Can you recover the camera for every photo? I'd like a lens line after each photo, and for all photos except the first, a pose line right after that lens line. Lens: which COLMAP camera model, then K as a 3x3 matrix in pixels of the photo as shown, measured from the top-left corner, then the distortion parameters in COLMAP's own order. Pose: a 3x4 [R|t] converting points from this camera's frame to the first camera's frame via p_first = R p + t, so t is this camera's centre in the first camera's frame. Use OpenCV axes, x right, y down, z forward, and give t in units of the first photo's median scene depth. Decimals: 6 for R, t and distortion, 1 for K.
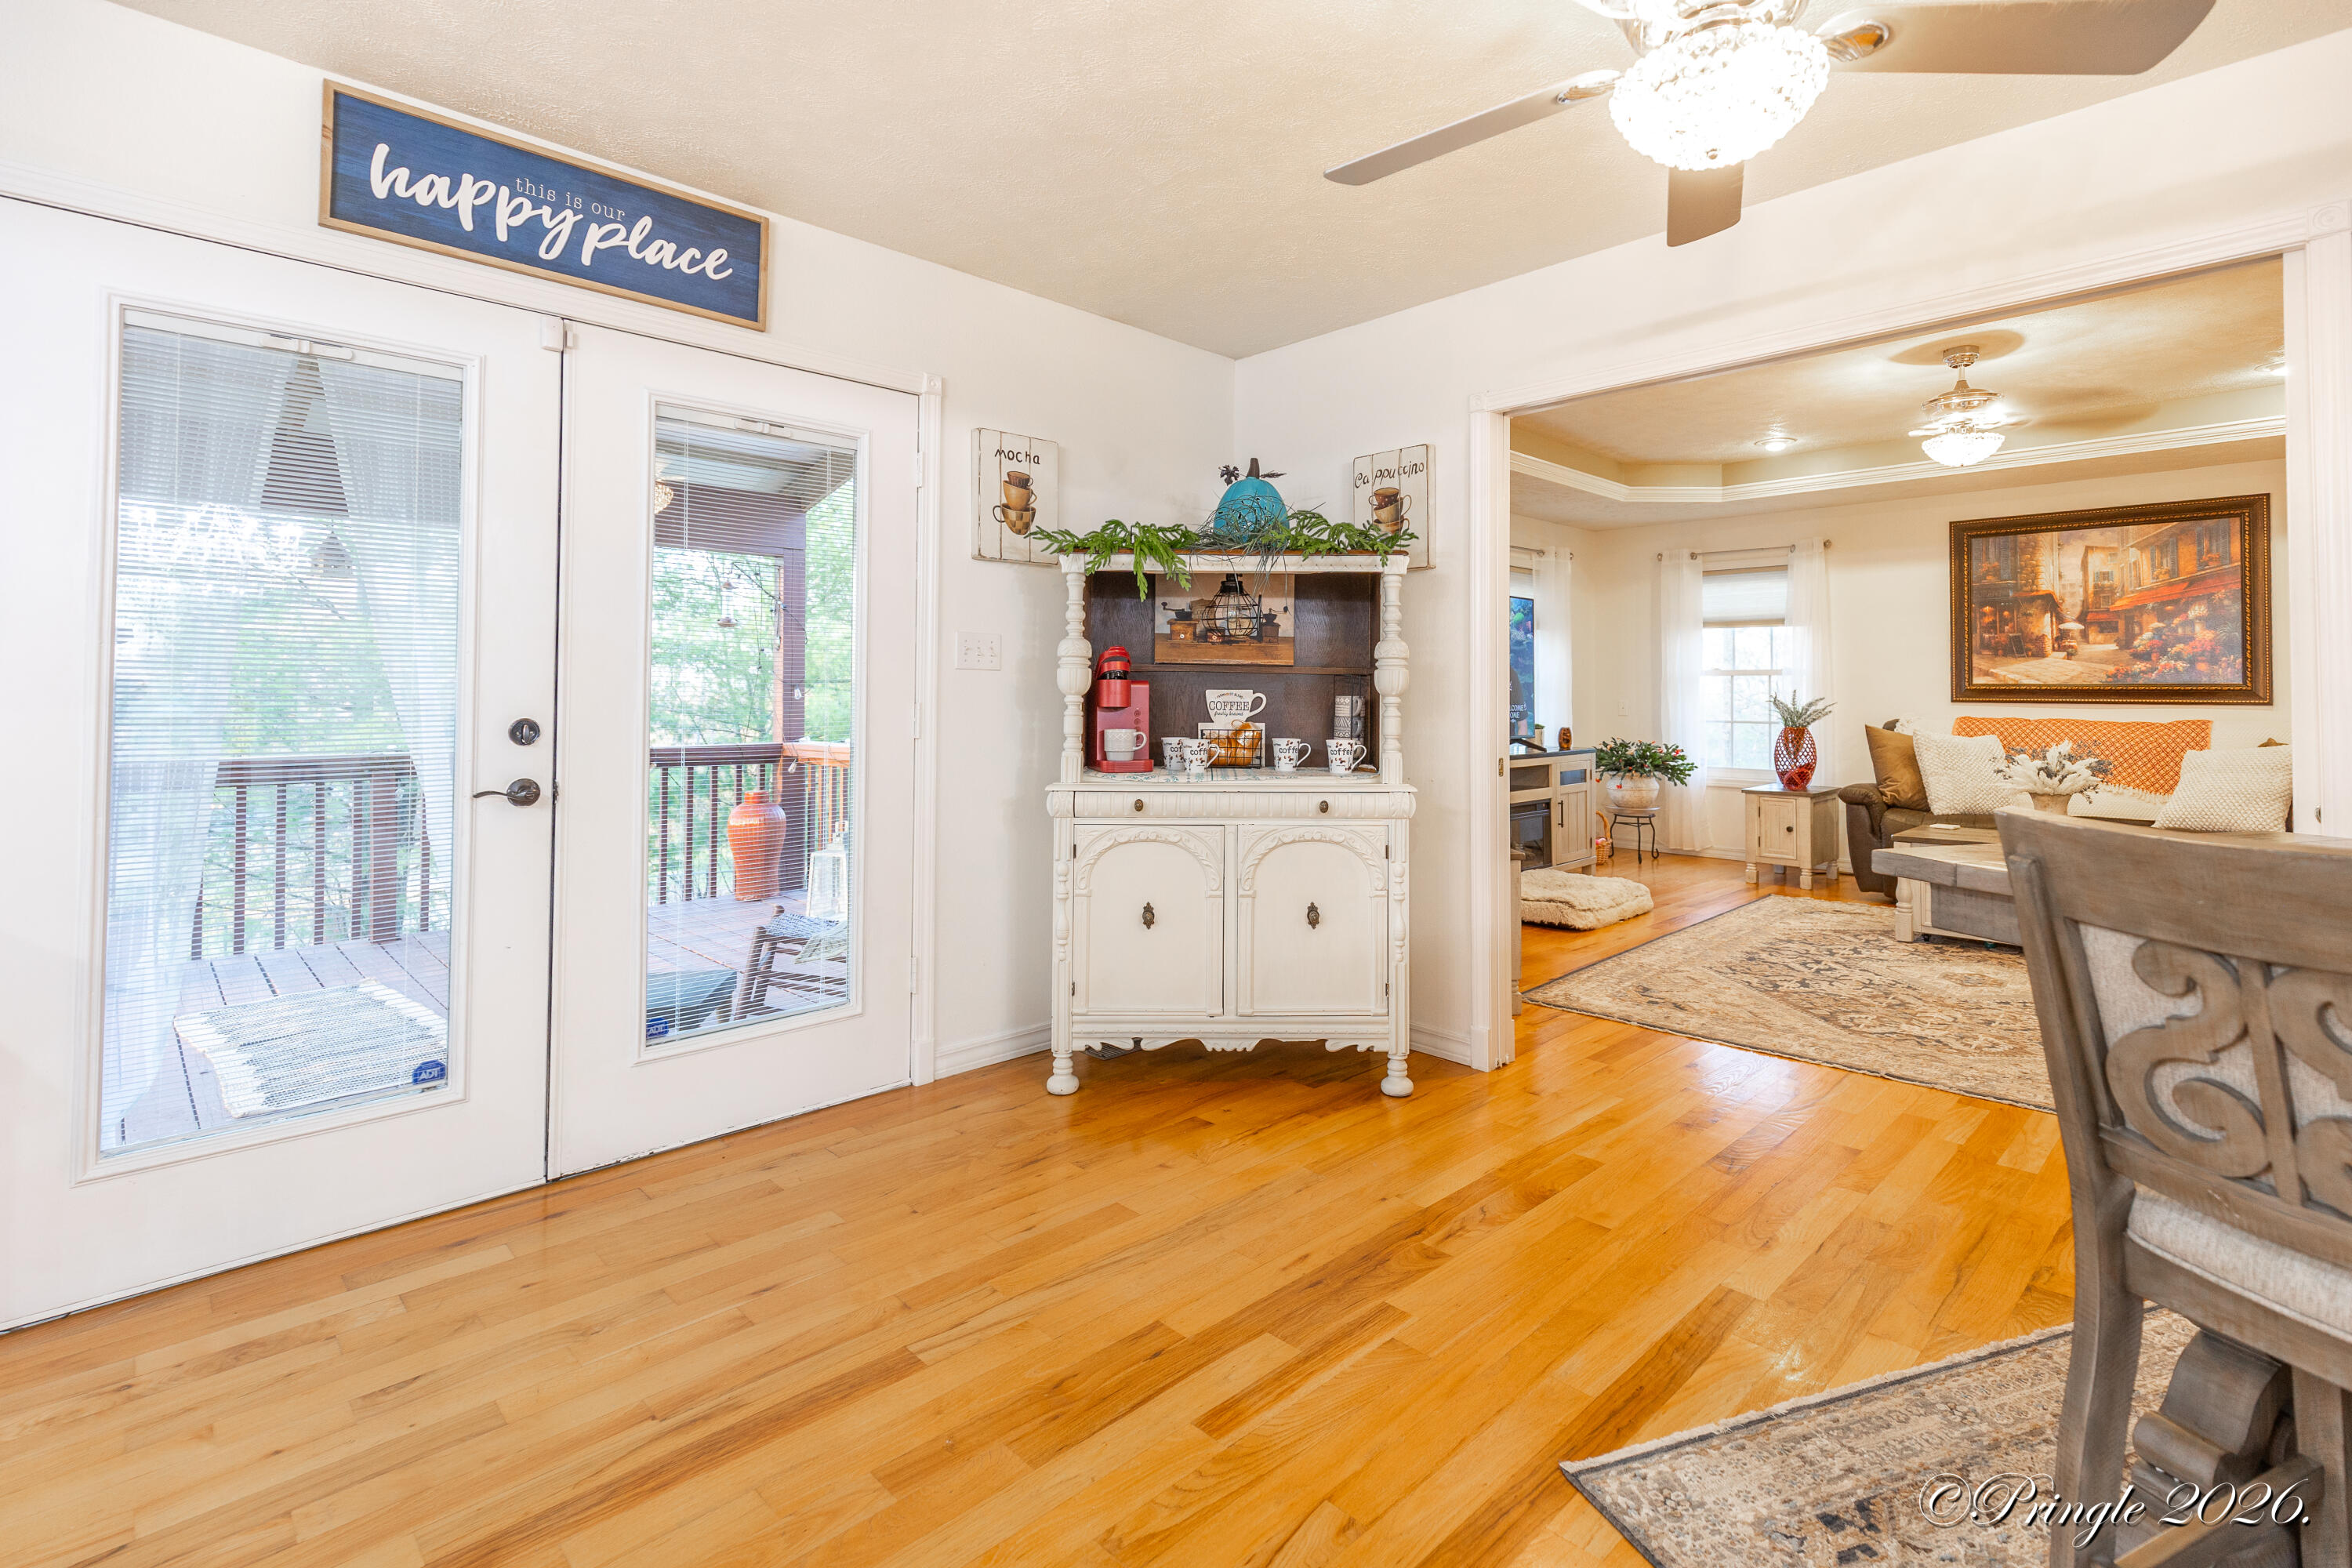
lens RADIAL K [[1112.5, 0, 1225.2], [0, 1112.5, 667.4], [0, 0, 1]] dist [0.009043, 0.000232]
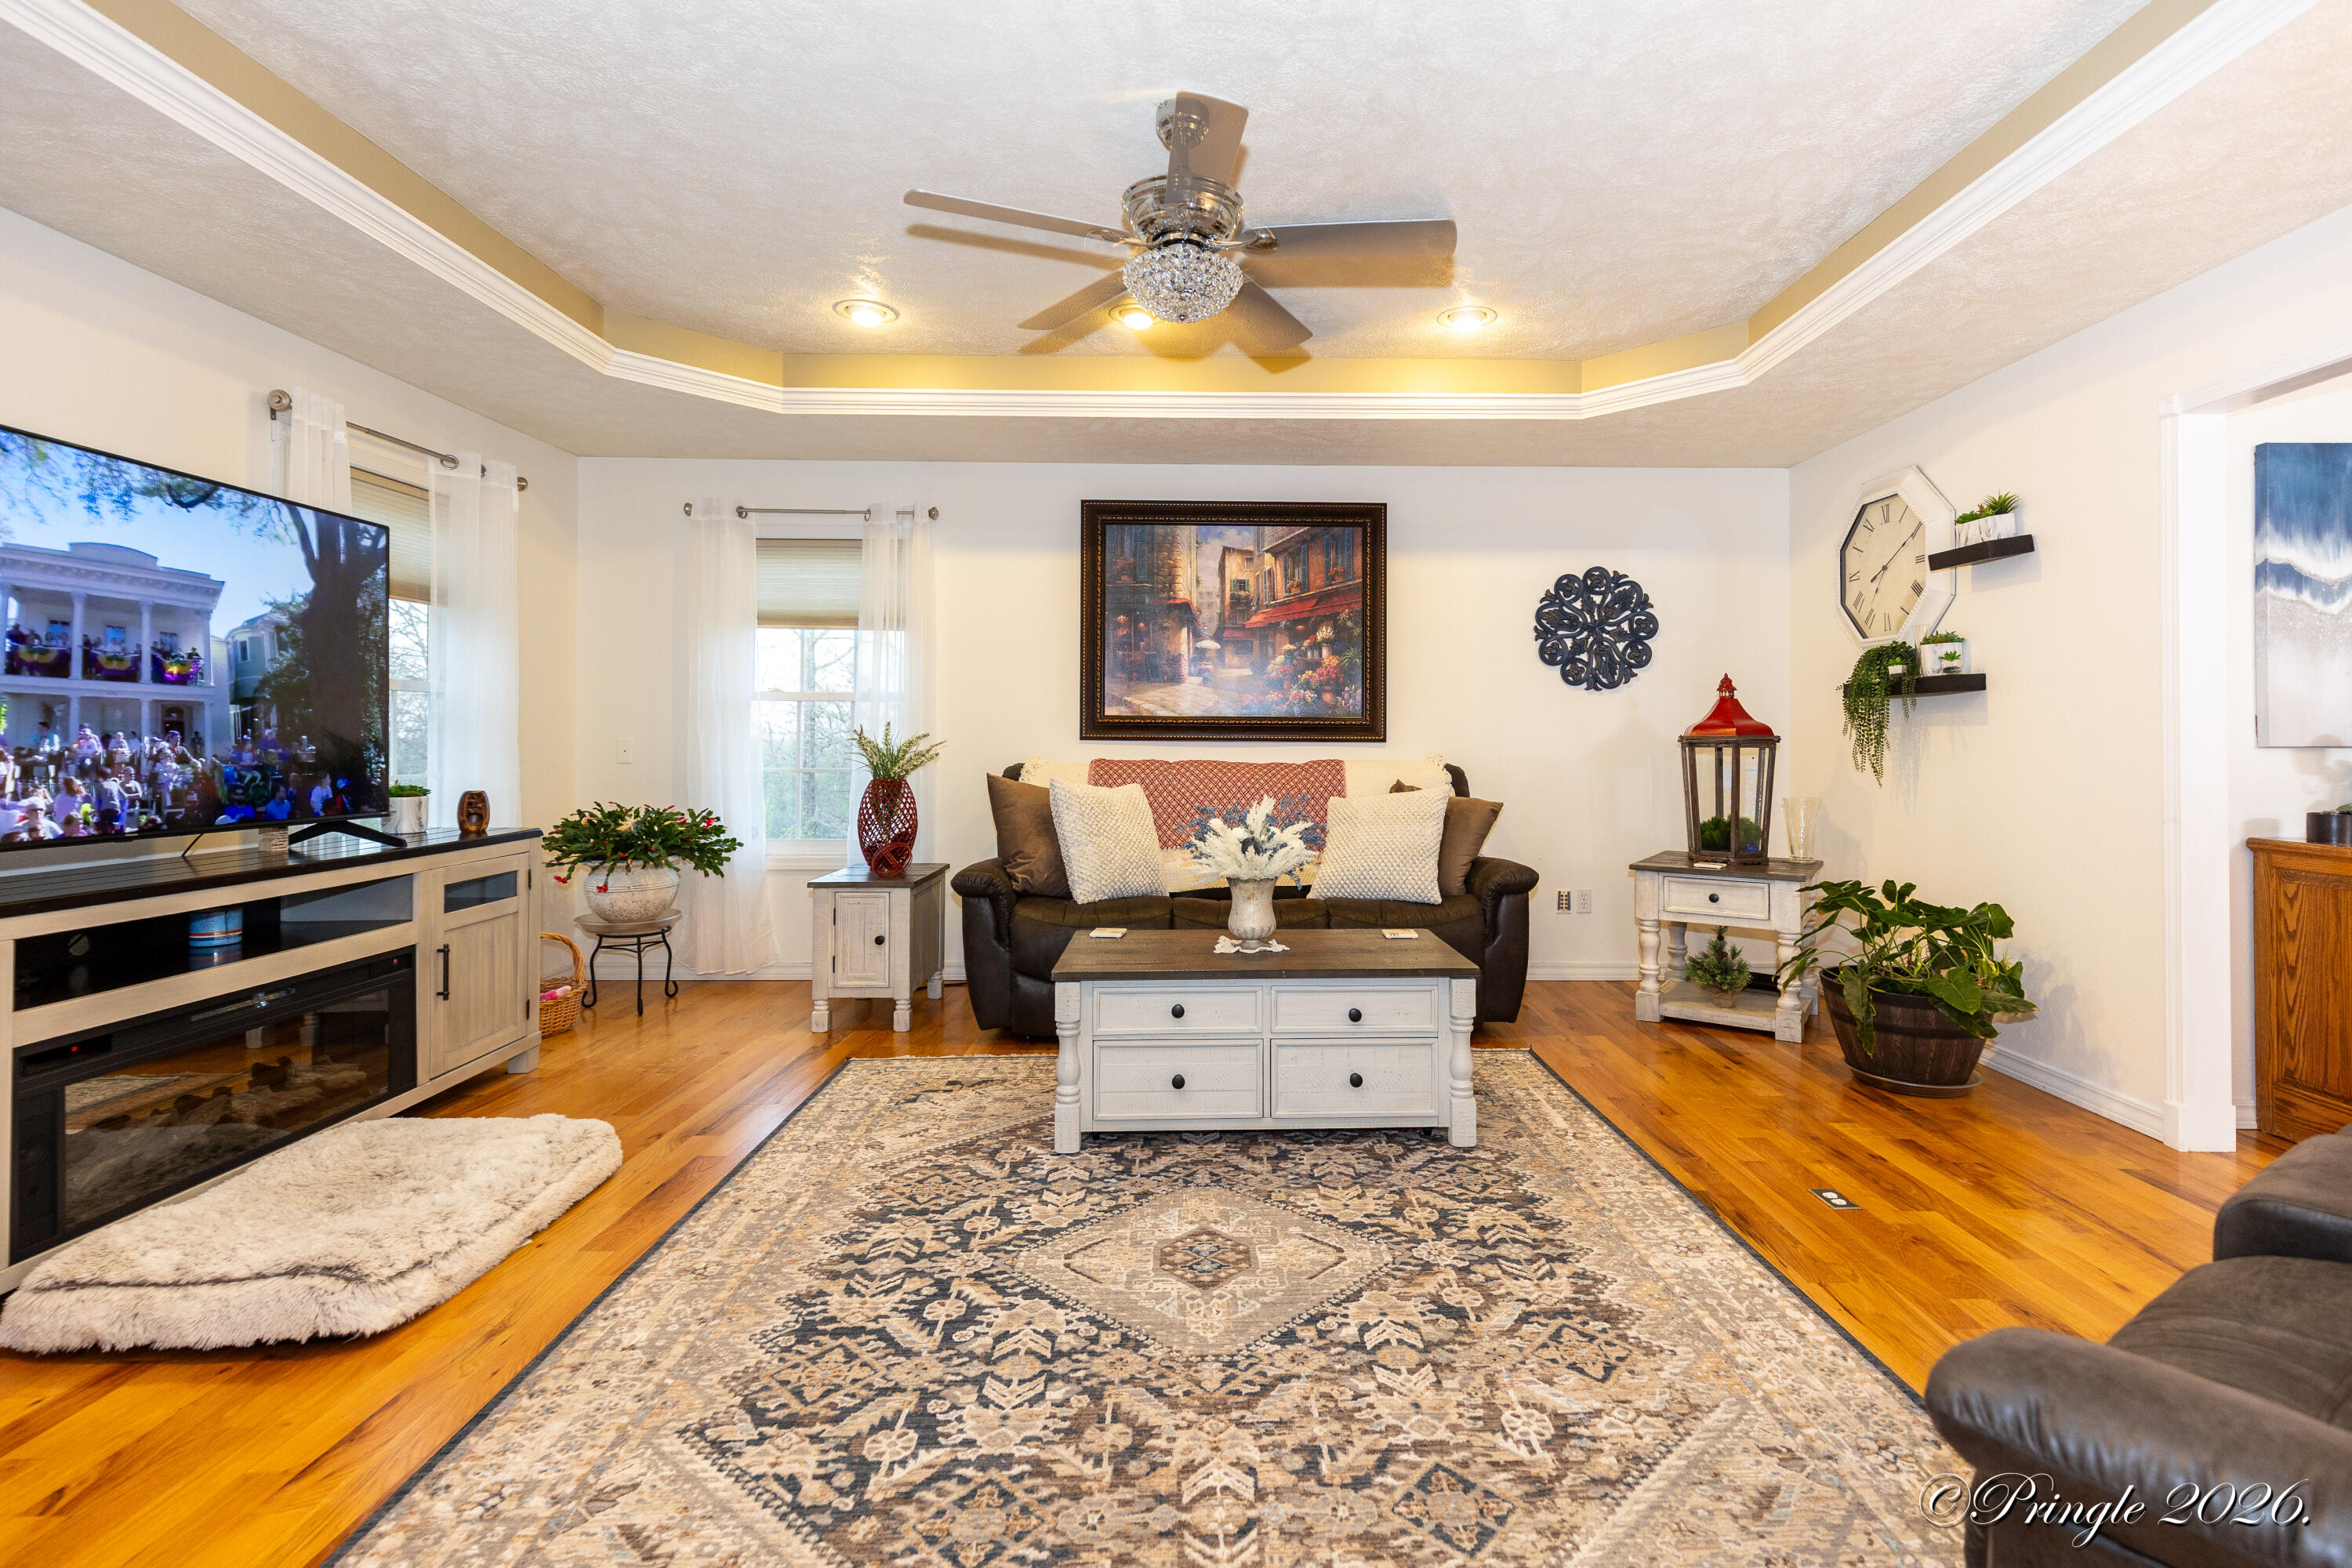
lens RADIAL K [[1083.2, 0, 1228.2], [0, 1083.2, 735.6], [0, 0, 1]] dist [-0.000286, -0.000127]
pose [[0.704382, -0.000571, 0.709821, 0.214409], [-0.019008, 0.999626, 0.019667, 0.013029], [-0.709567, -0.027345, 0.704107, 0.441007]]
